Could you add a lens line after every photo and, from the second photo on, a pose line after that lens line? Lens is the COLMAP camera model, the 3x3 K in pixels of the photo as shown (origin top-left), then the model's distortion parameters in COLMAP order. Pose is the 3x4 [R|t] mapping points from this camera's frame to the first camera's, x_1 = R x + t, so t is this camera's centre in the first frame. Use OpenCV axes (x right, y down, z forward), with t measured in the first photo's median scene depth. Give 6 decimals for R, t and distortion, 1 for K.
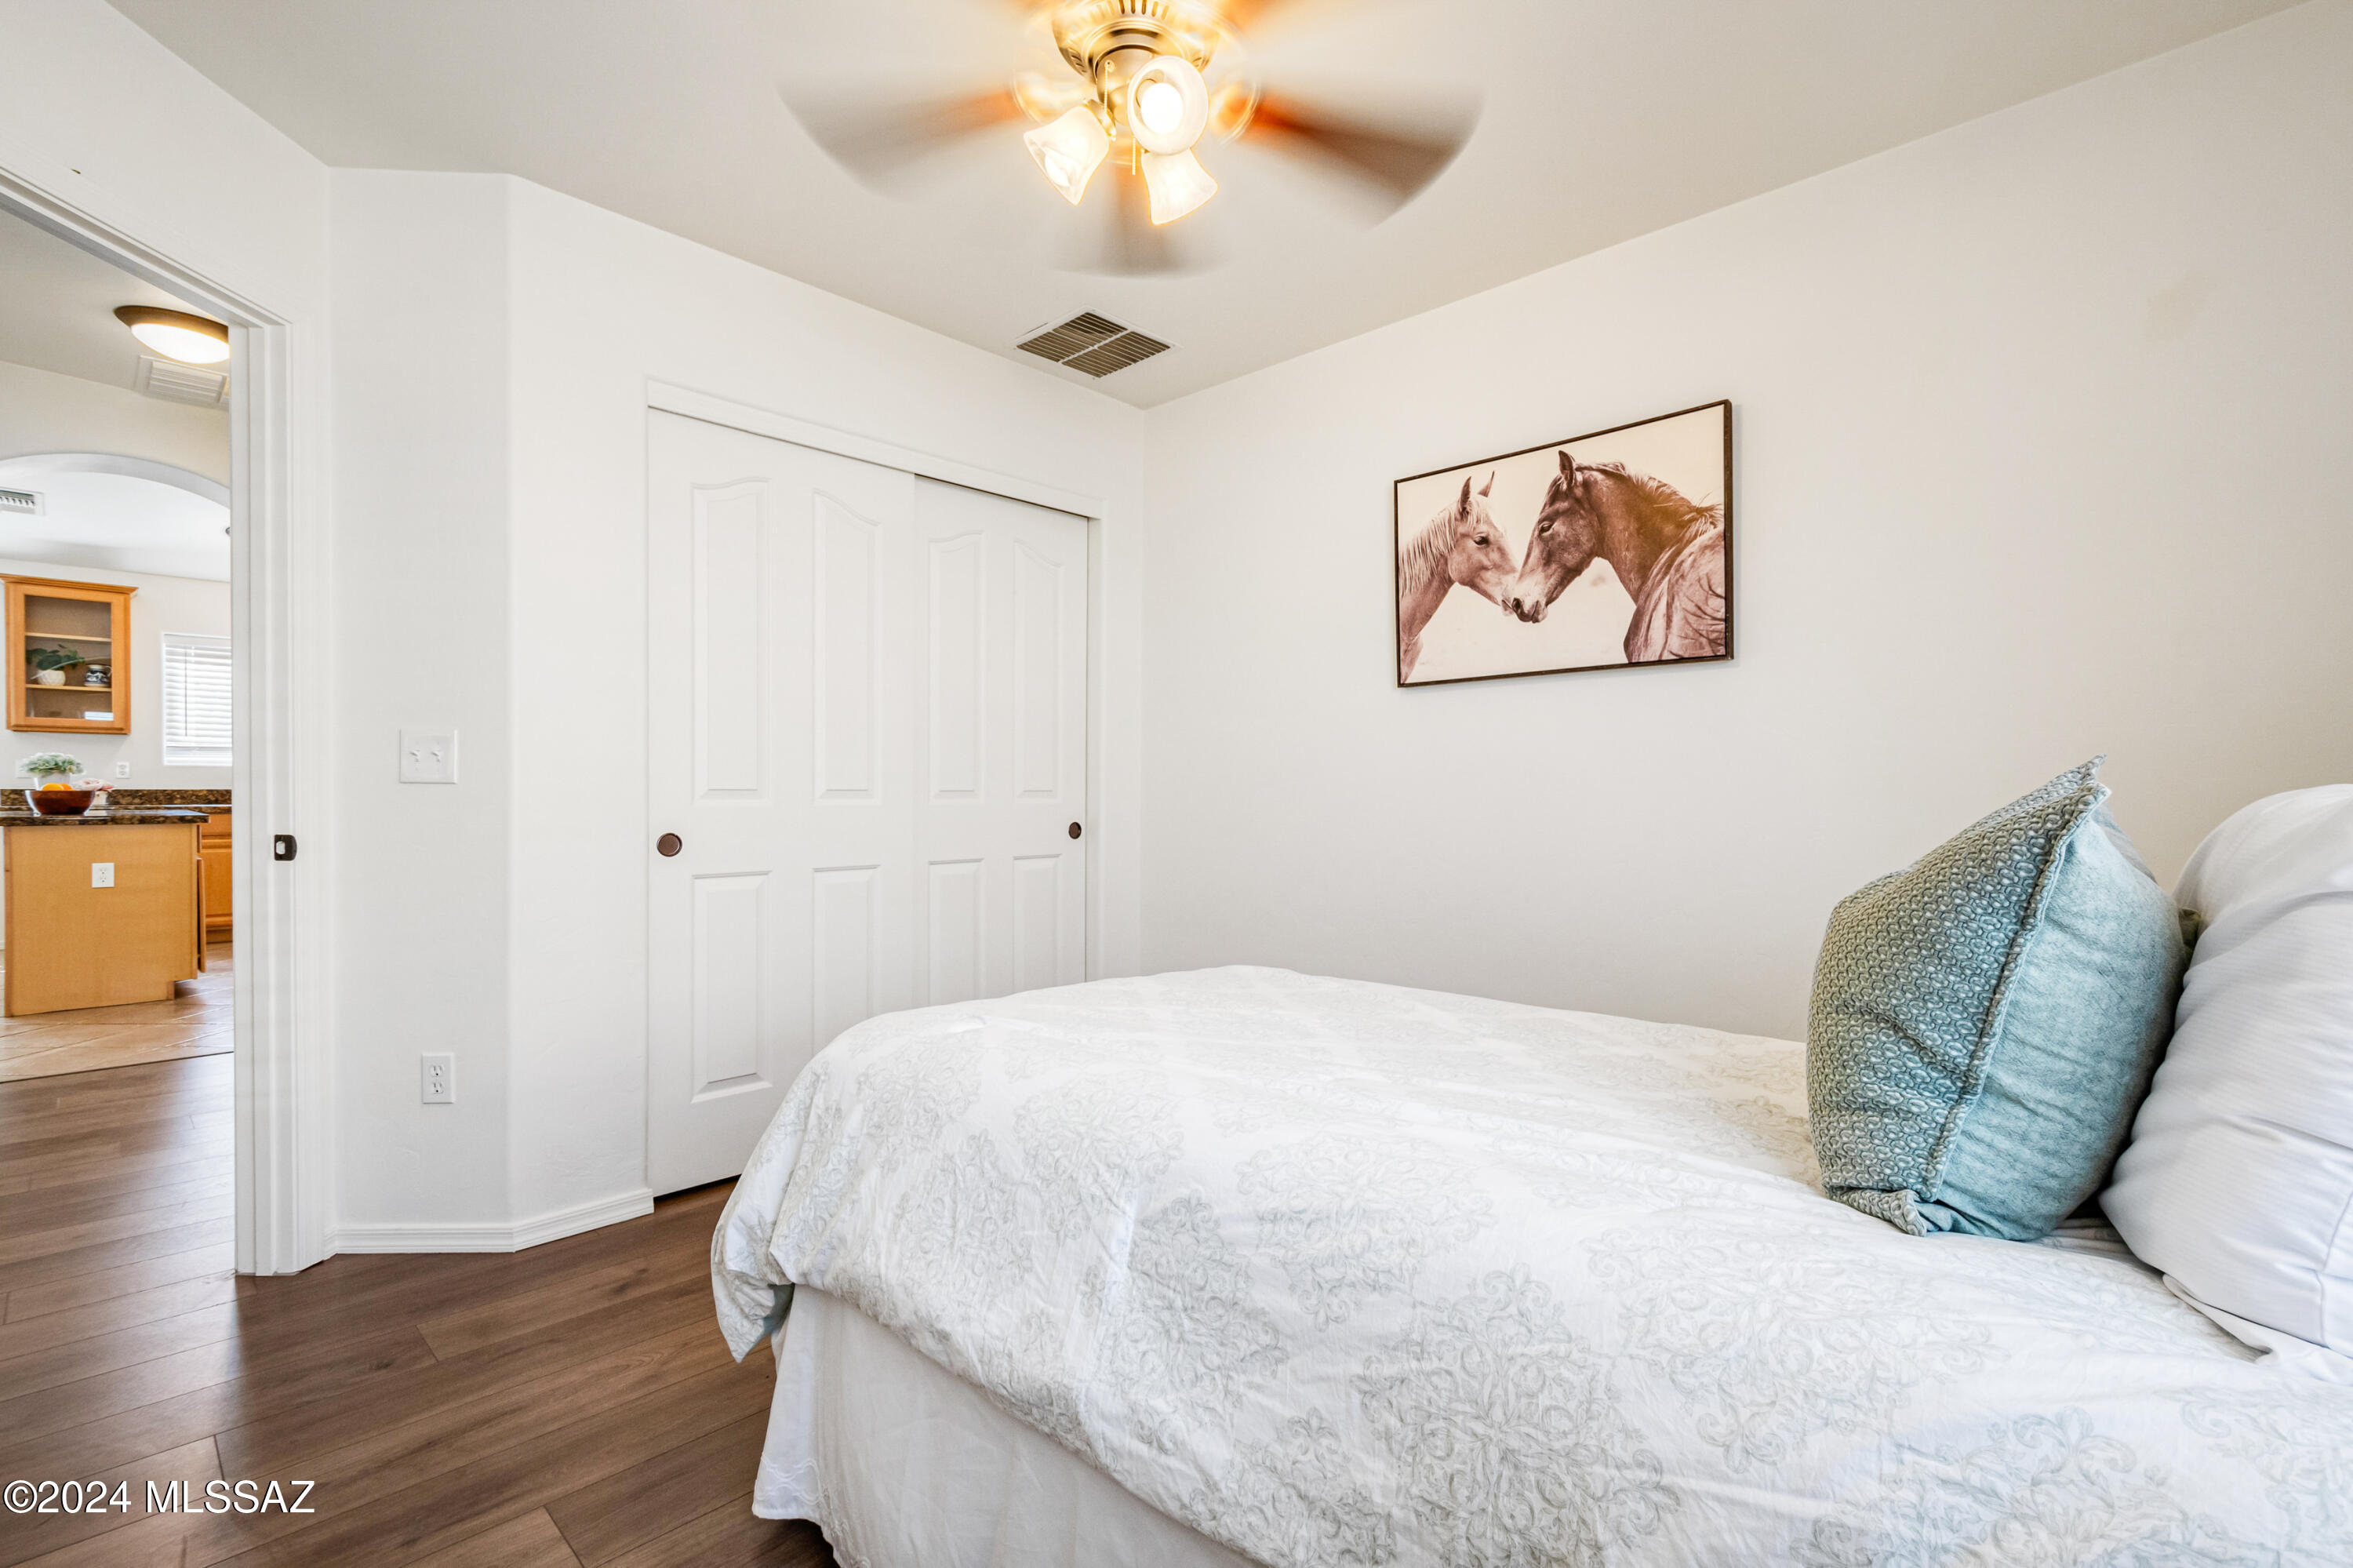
lens RADIAL K [[1020.0, 0, 1179.5], [0, 1020.0, 792.8], [0, 0, 1]] dist [0.000882, 0.000102]
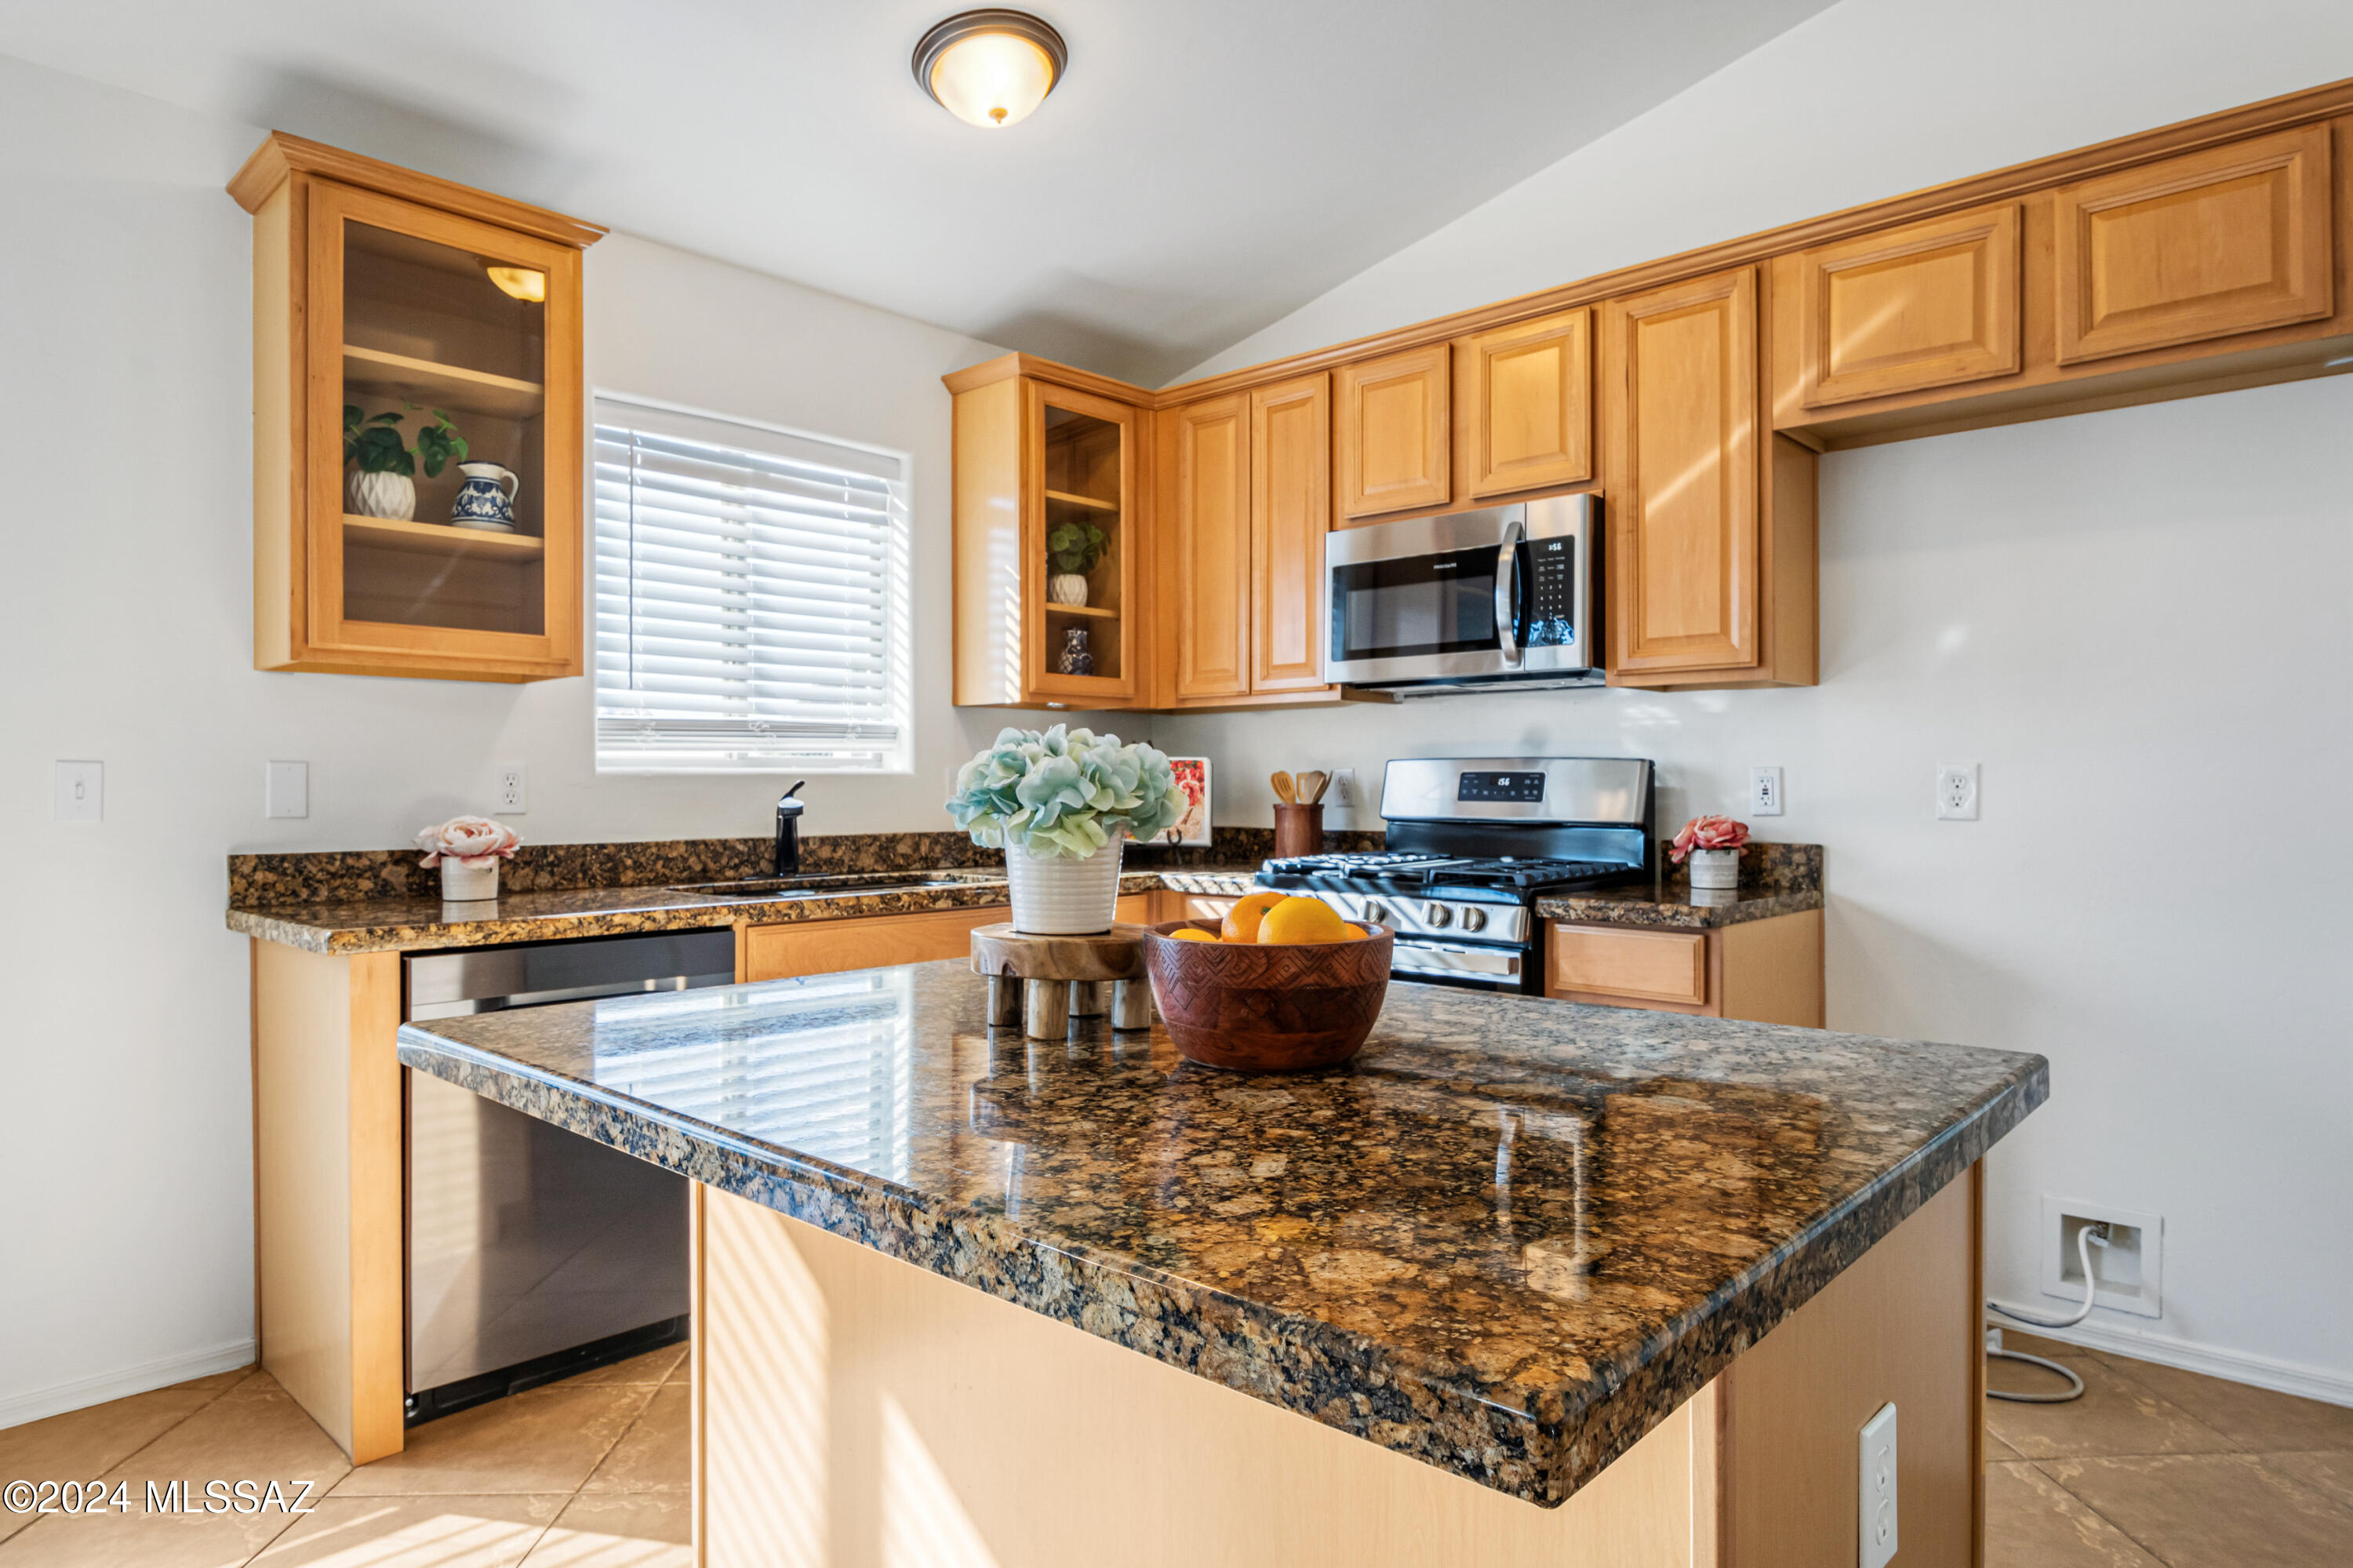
lens RADIAL K [[1343.0, 0, 1196.4], [0, 1343.0, 788.6], [0, 0, 1]] dist [-0.008524, -0.000720]
pose [[0.999975, 0.002163, 0.006732, -0.858479], [-0.002159, 0.999997, -0.000610, -0.024102], [-0.006733, 0.000595, 0.999977, 0.589697]]
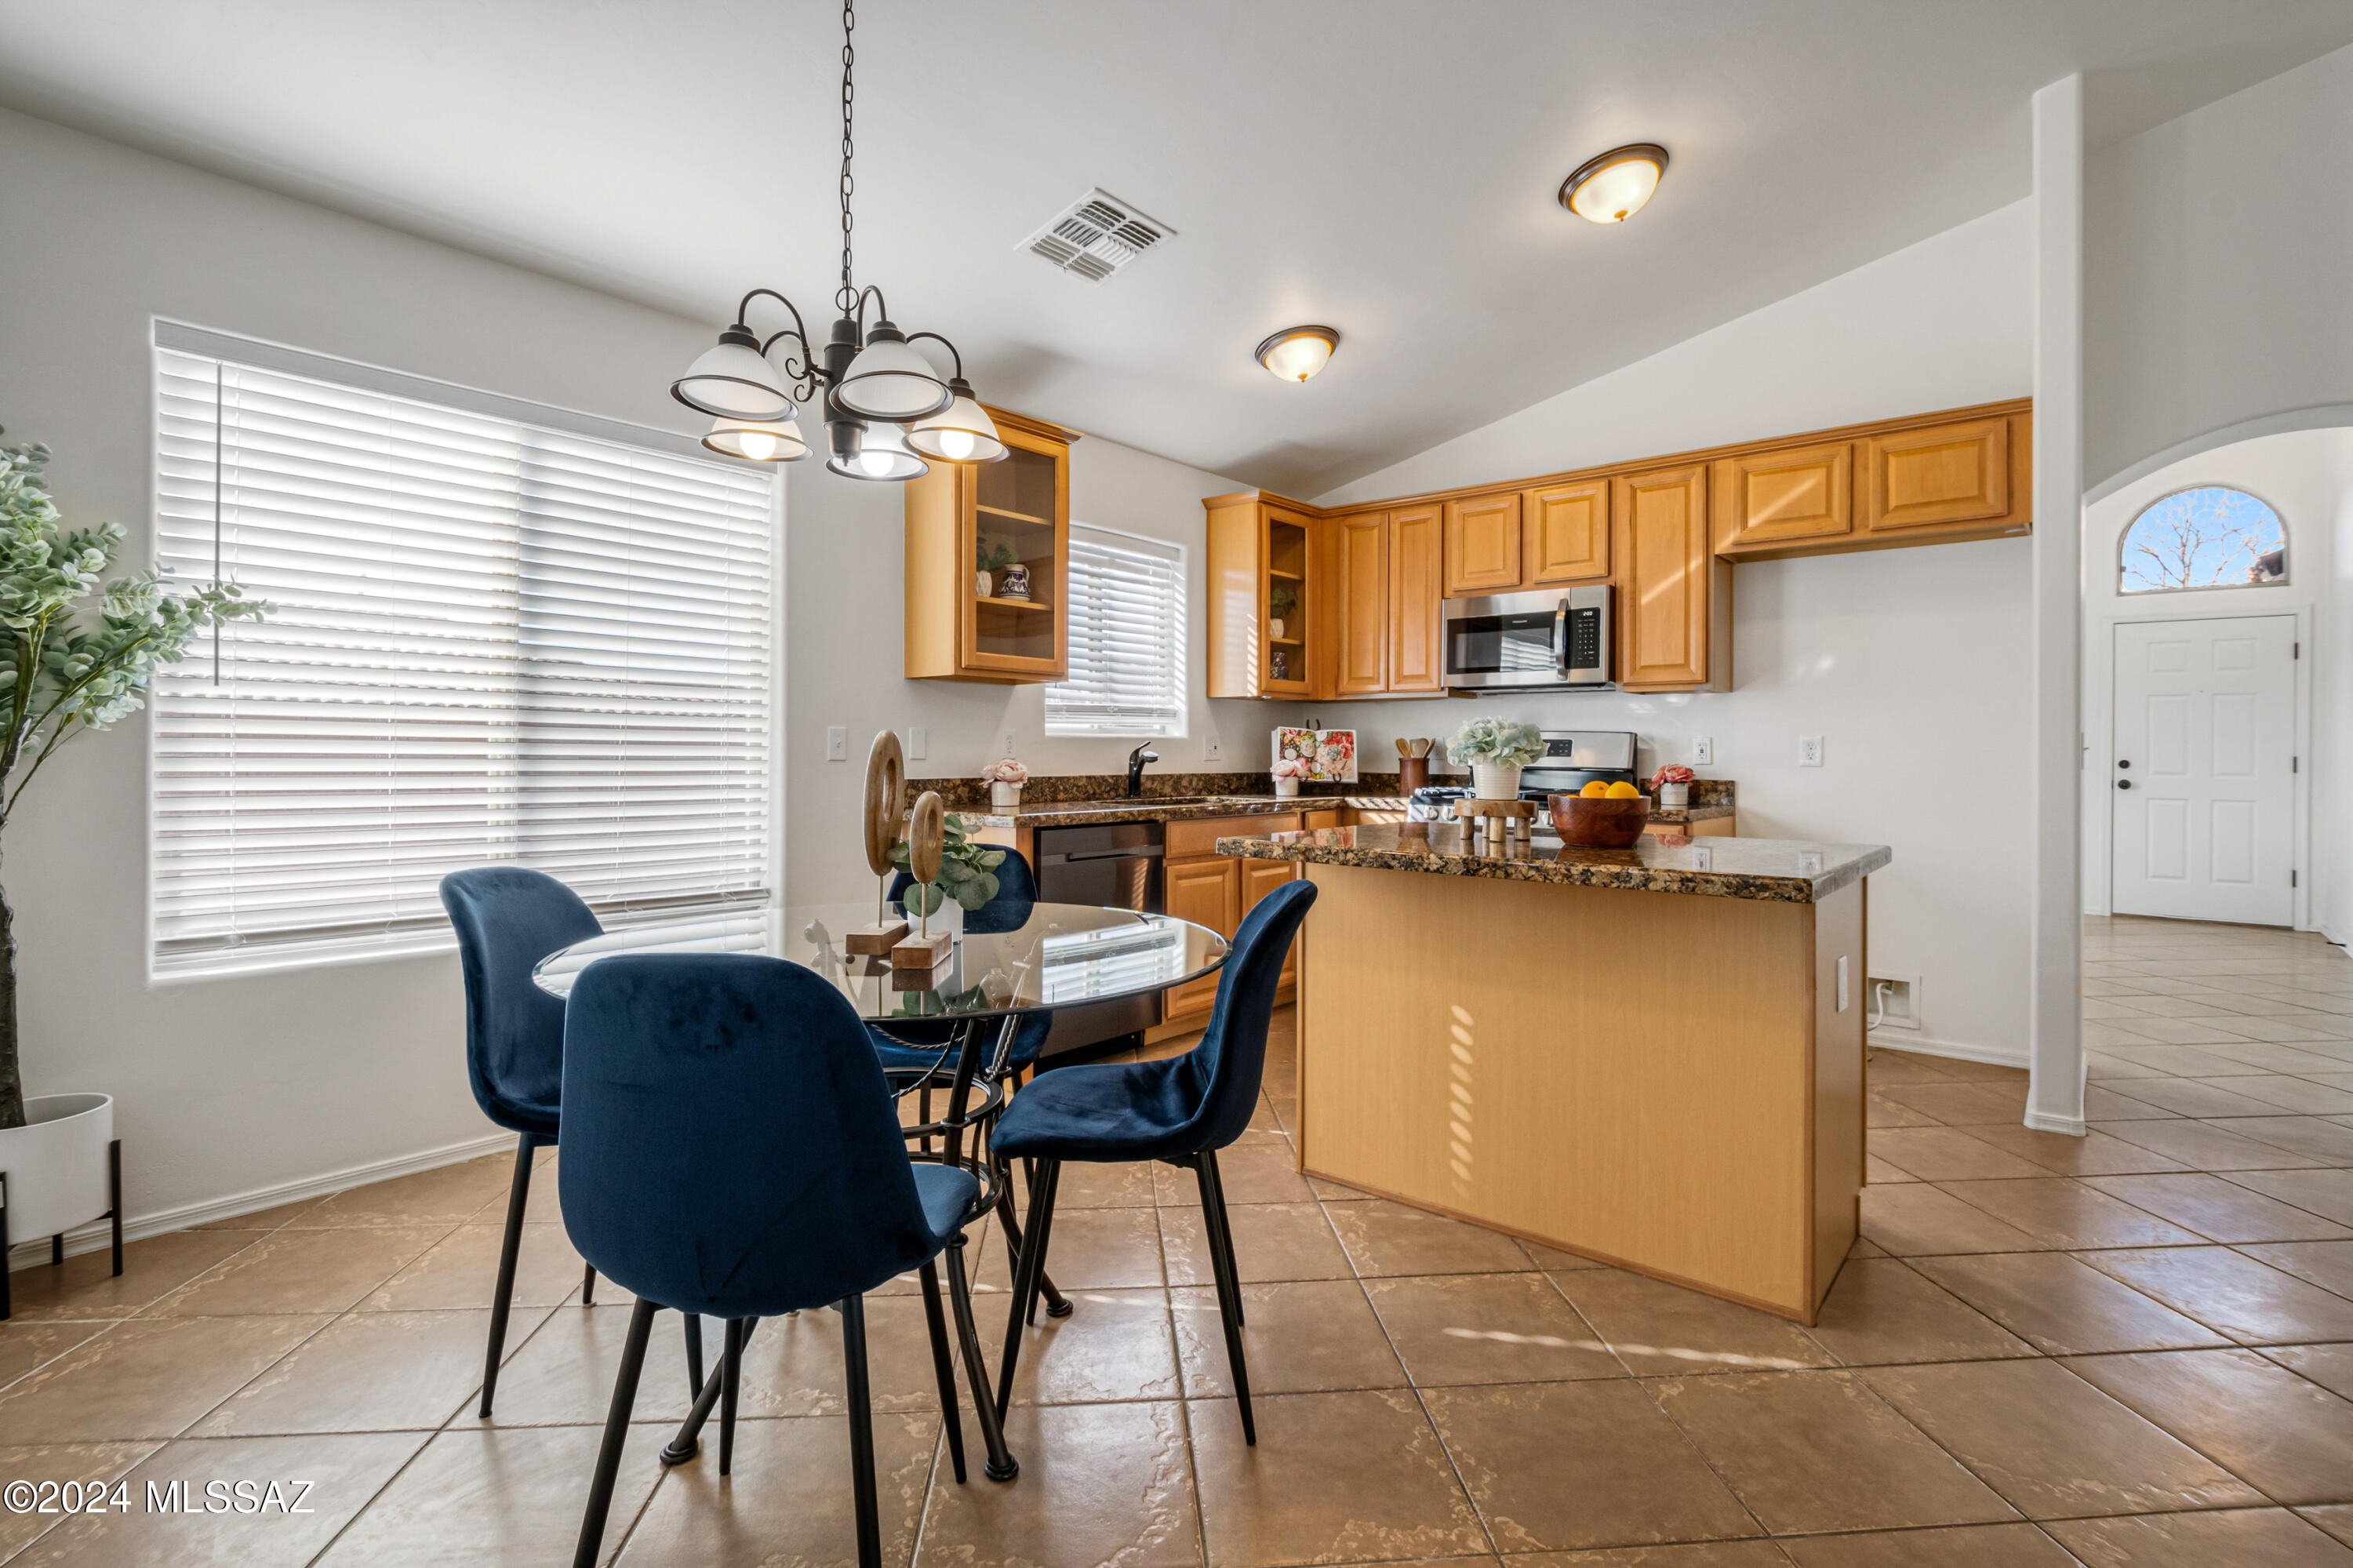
lens RADIAL K [[1068.2, 0, 1203.1], [0, 1068.2, 749.1], [0, 0, 1]] dist [0.001930, 0.000112]
pose [[0.998400, 0.008684, 0.055880, -1.011223], [-0.008317, 0.999942, -0.006783, -0.017583], [-0.055936, 0.006308, 0.998414, 0.399892]]
